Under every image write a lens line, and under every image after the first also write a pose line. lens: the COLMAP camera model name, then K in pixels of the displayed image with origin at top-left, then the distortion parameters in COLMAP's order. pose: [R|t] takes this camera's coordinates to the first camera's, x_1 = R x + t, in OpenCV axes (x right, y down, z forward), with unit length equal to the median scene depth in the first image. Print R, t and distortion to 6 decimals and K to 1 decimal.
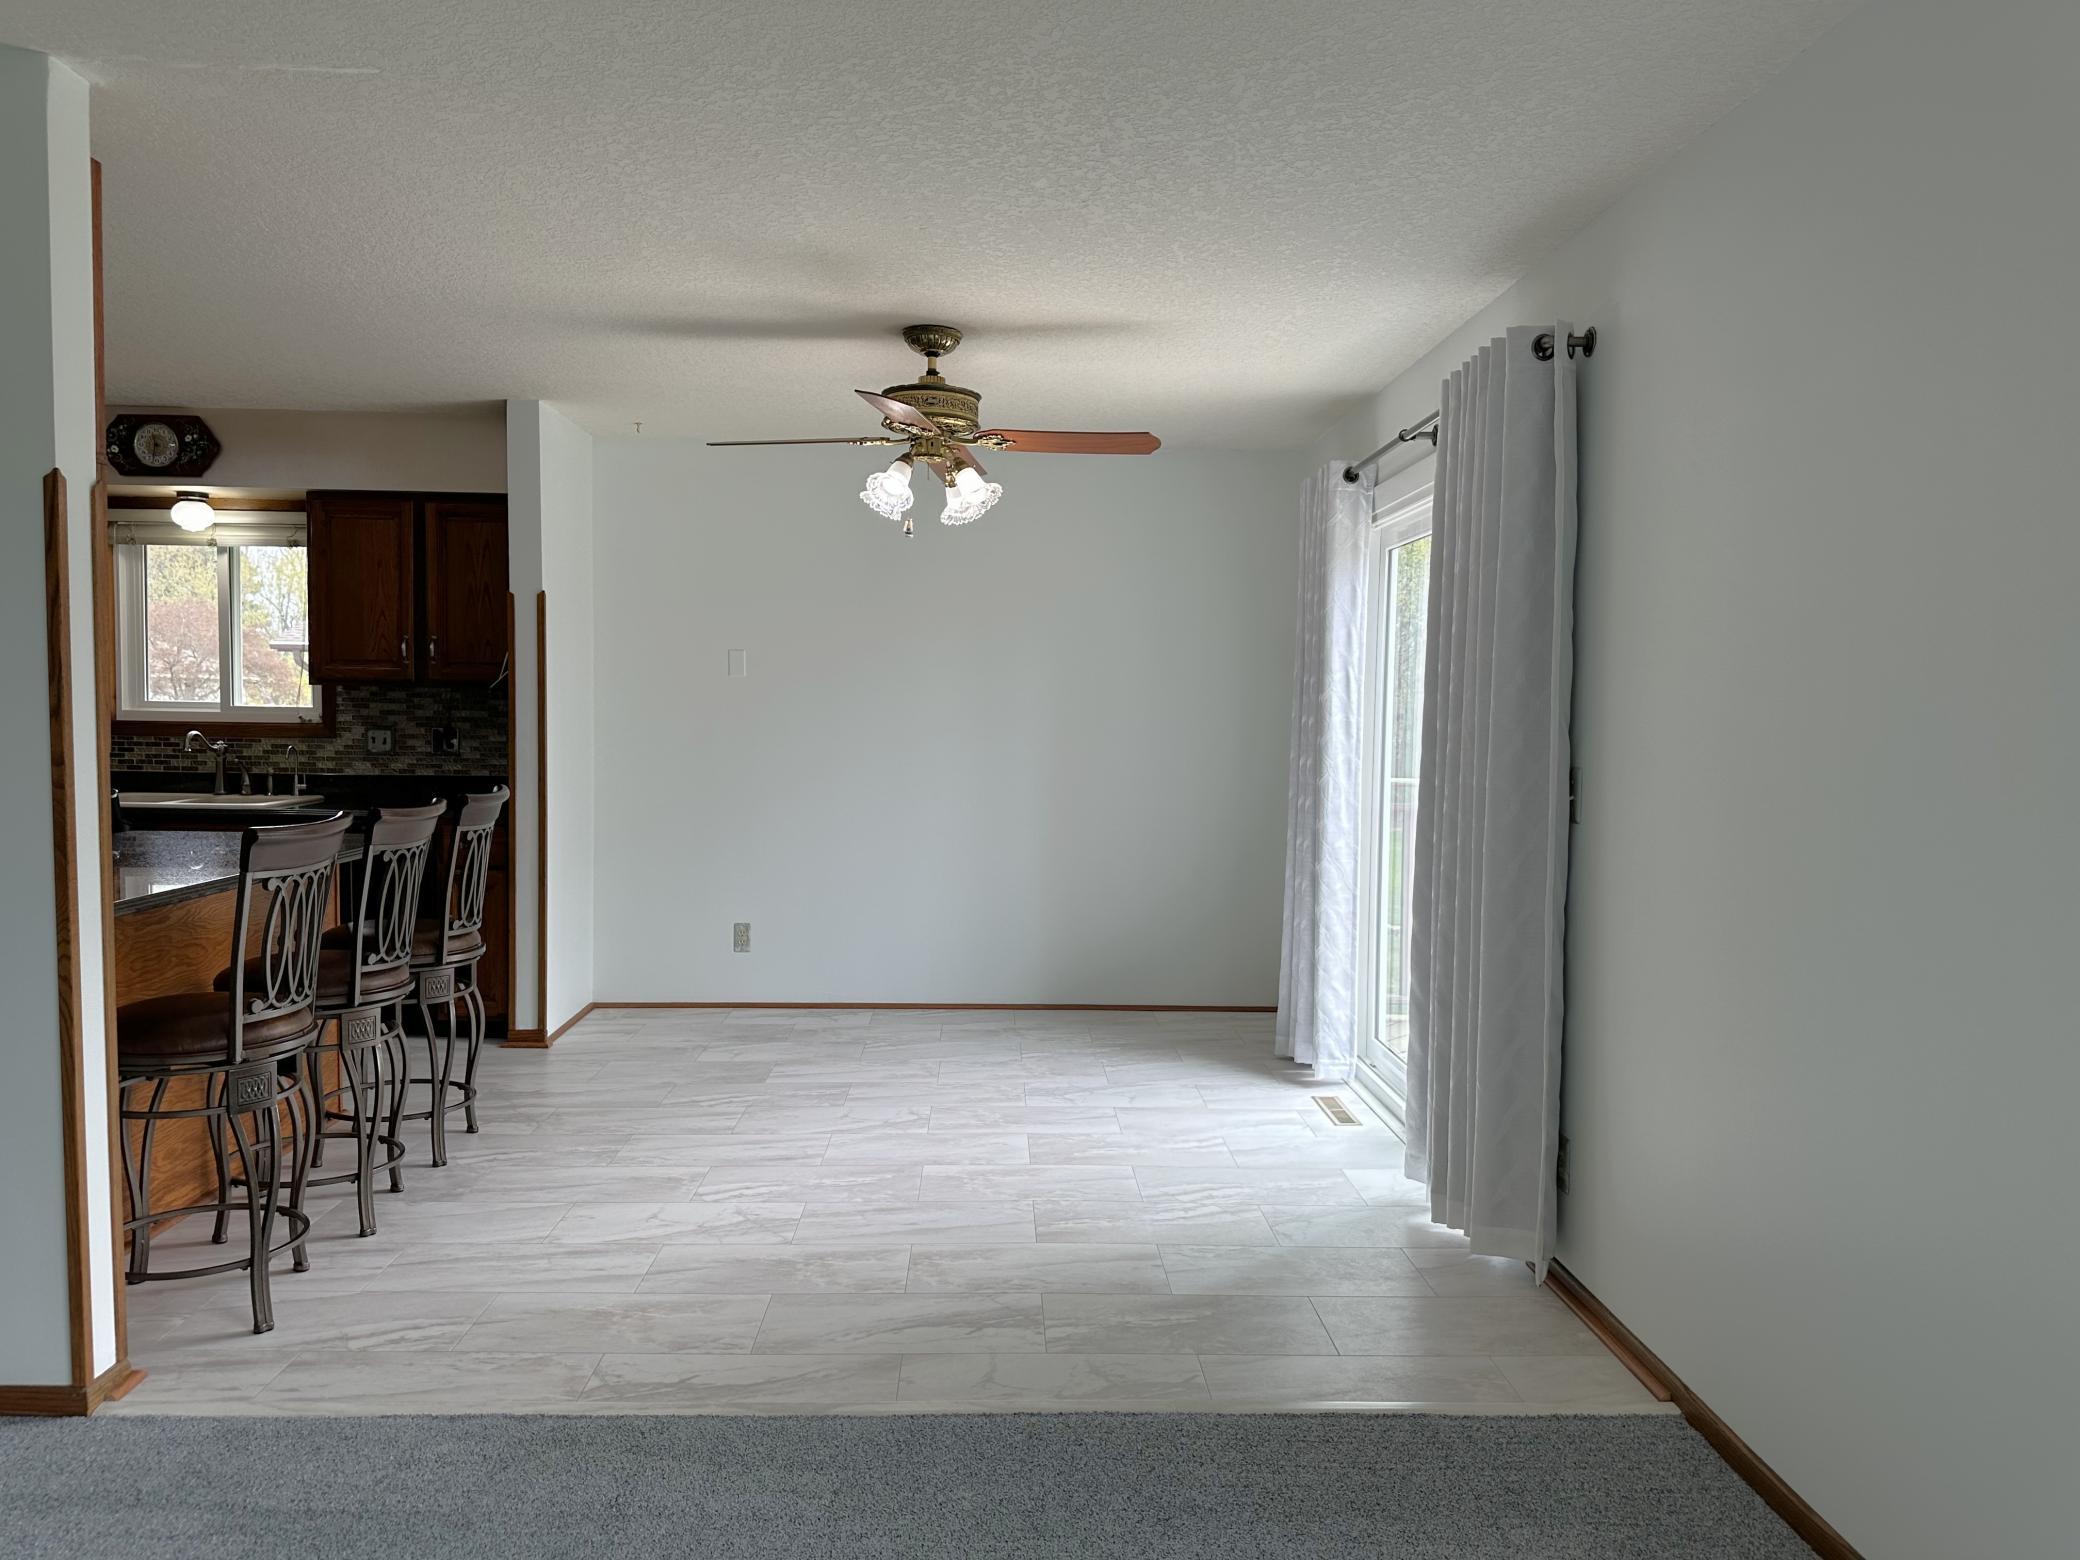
lens RADIAL K [[1434.8, 0, 1032.4], [0, 1434.8, 787.5], [0, 0, 1]] dist [0.010536, -0.014430]
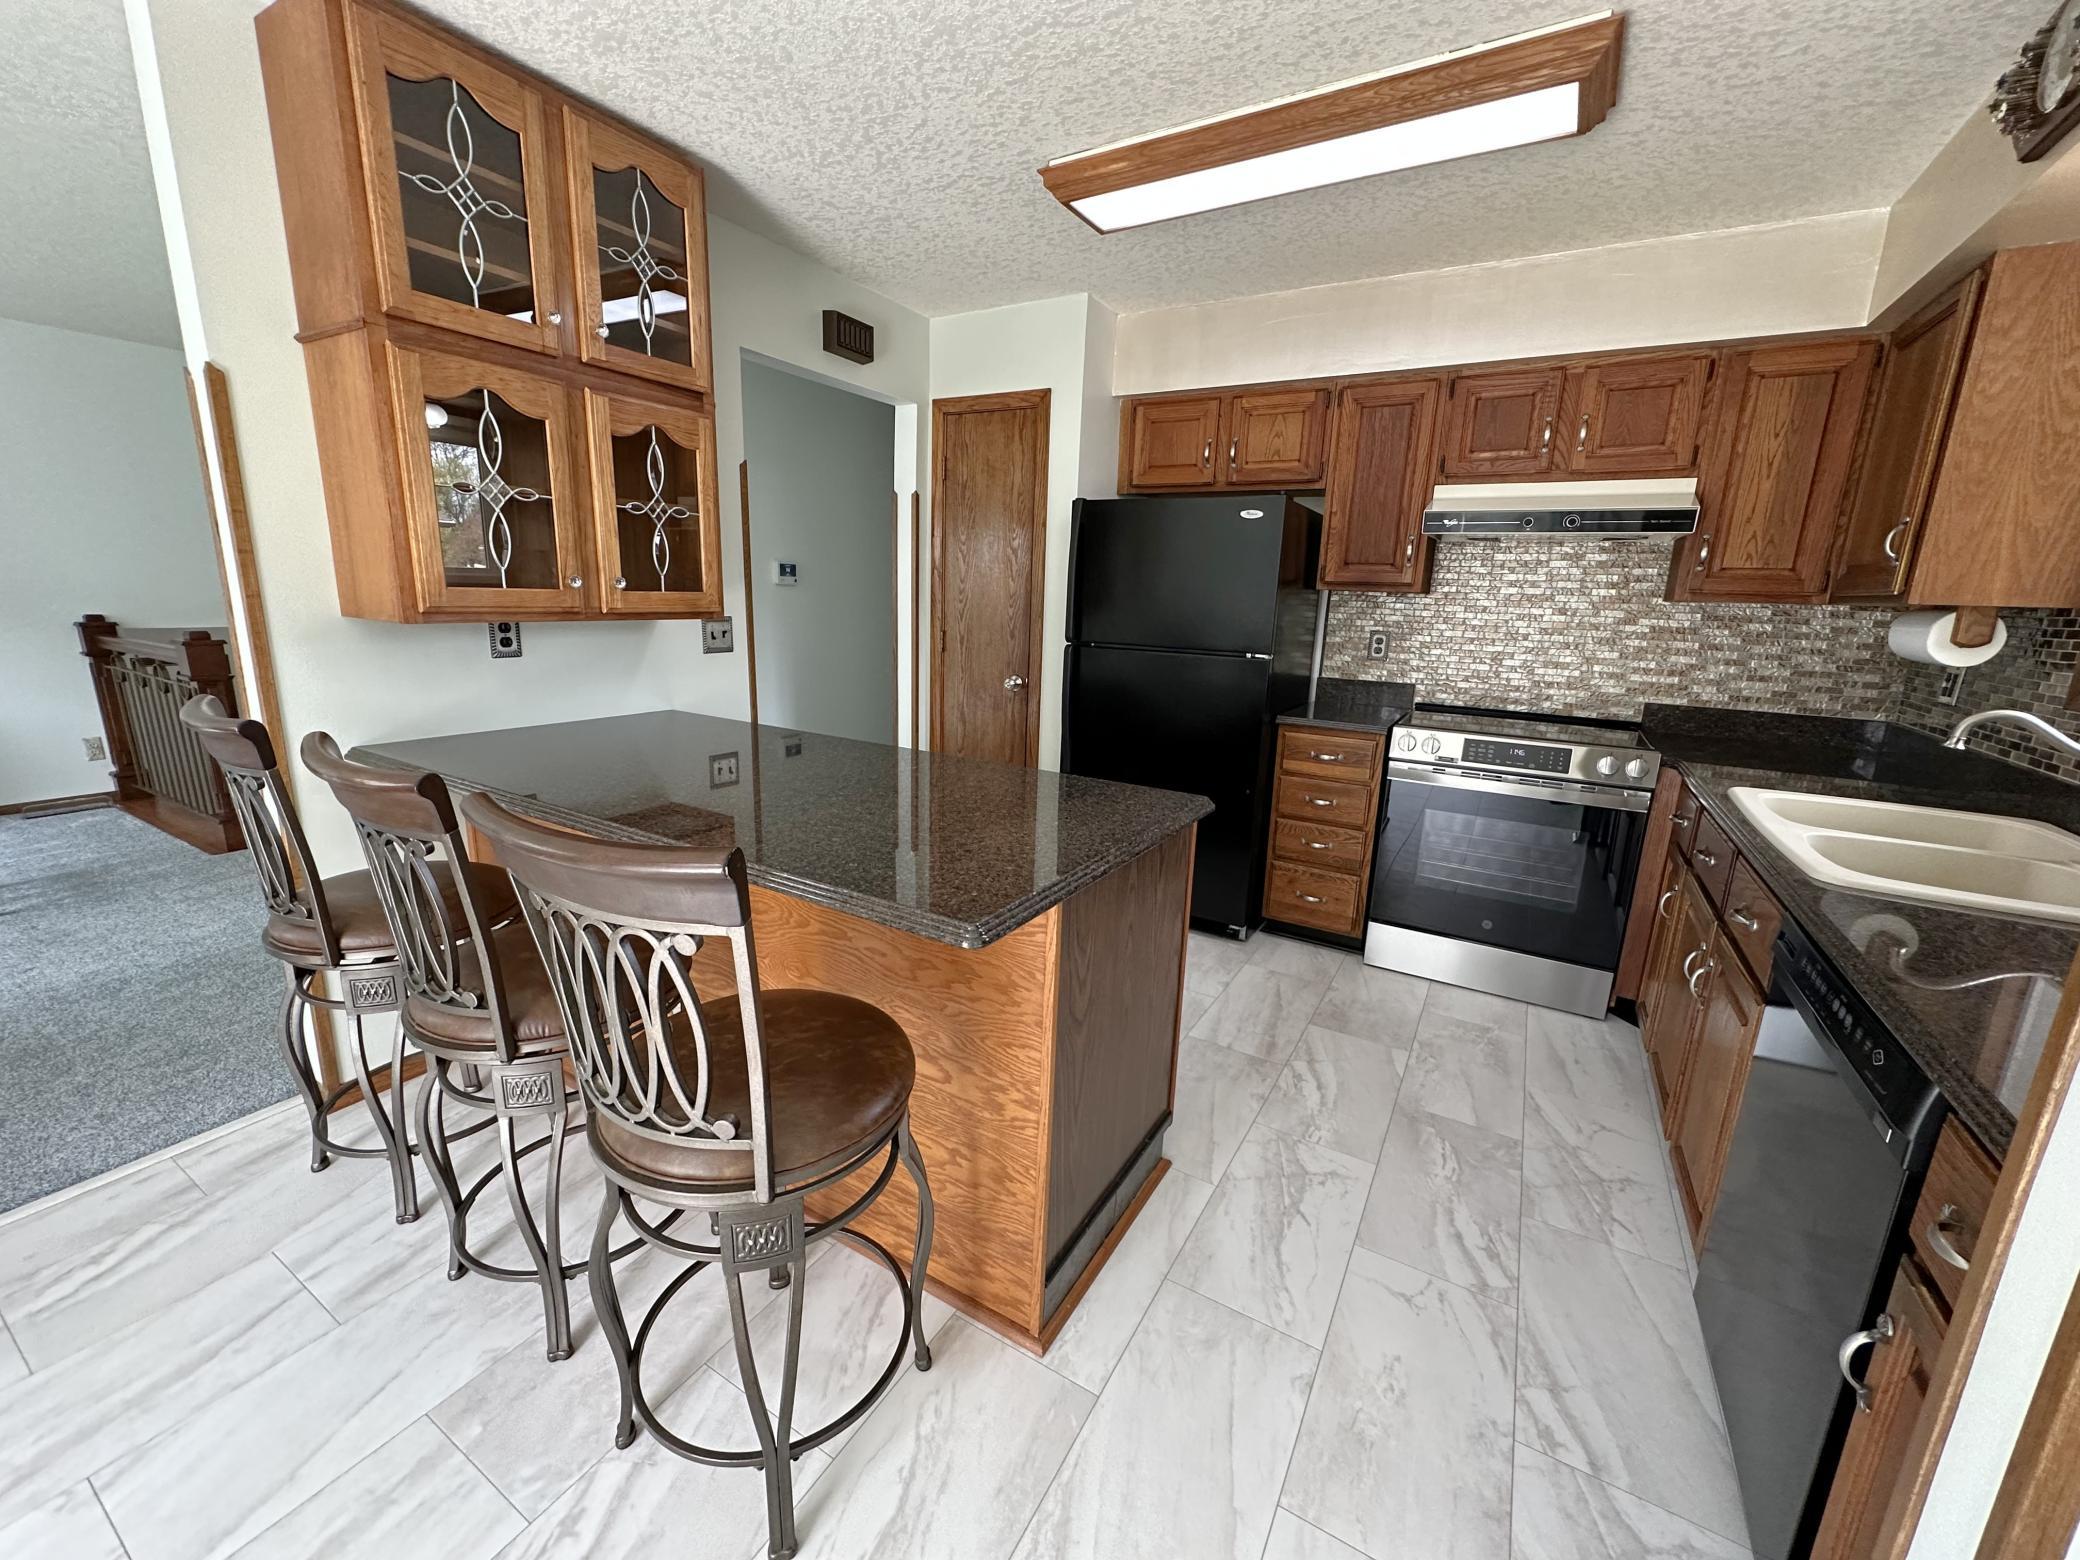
lens RADIAL K [[818.6, 0, 1038.9], [0, 818.6, 773.7], [0, 0, 1]] dist [-0.020310, -0.000755]
pose [[-0.524543, 0.173030, -0.833616, -0.309682], [-0.084774, 0.963649, 0.253364, -0.061536], [0.847153, 0.203569, -0.490807, 1.318159]]
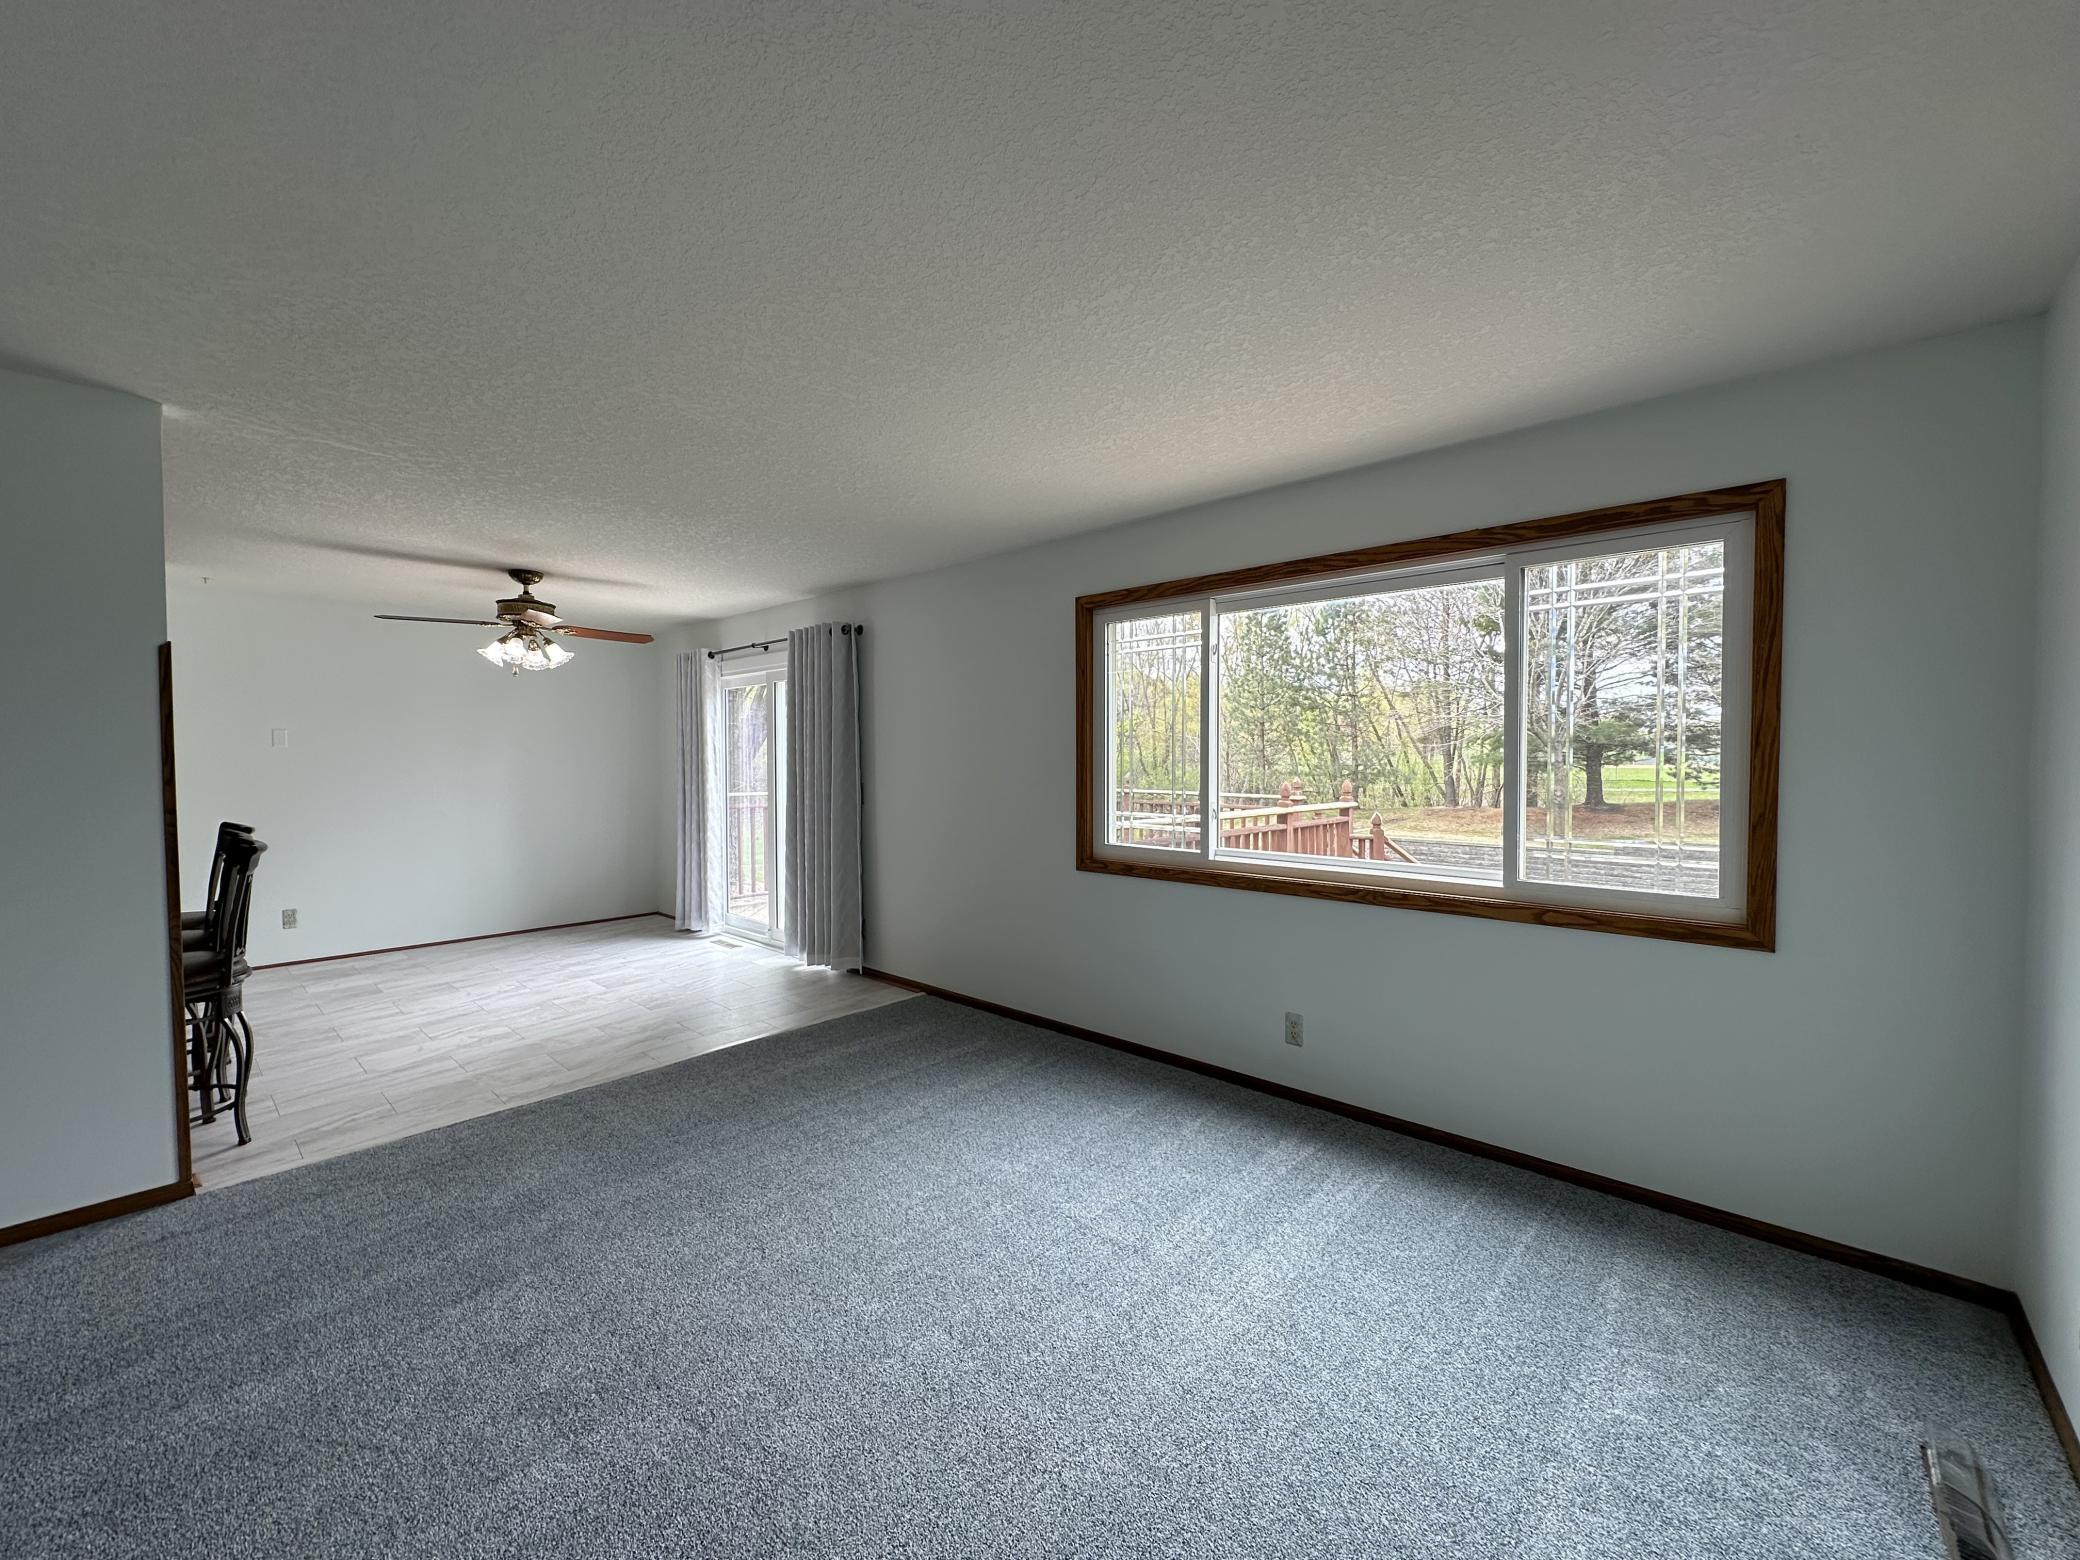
lens RADIAL K [[818.6, 0, 1037.2], [0, 818.6, 771.6], [0, 0, 1]] dist [-0.020310, -0.000755]
pose [[0.691911, -0.027249, 0.721468, -0.443433], [0.051641, 0.998596, -0.011810, -0.000070], [-0.720133, 0.045429, 0.692347, -0.276201]]
